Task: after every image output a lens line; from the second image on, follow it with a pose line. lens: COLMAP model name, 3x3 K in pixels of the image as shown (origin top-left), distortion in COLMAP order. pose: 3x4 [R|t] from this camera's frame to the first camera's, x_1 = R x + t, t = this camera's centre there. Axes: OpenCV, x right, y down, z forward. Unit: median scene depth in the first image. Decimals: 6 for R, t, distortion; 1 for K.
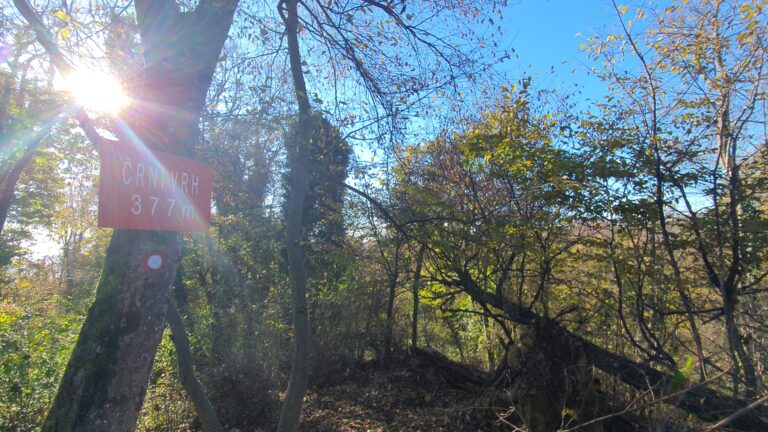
lens RADIAL K [[292.5, 0, 392.6], [0, 292.5, 226.4], [0, 0, 1]] dist [0.006599, -0.017839]
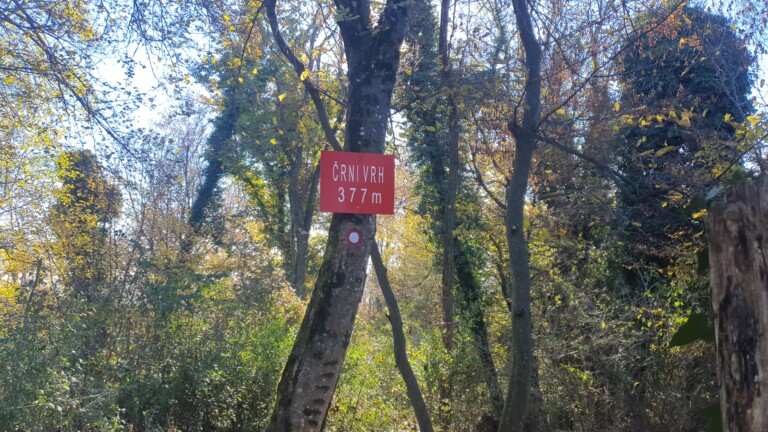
lens RADIAL K [[577.4, 0, 384.0], [0, 577.4, 216.0], [0, 0, 1]] dist [0.052681, -0.007305]
pose [[0.664510, -0.047801, -0.745749, 1.126712], [0.031518, 0.998857, -0.035940, 0.113648], [0.746615, 0.000379, 0.665257, -0.579700]]
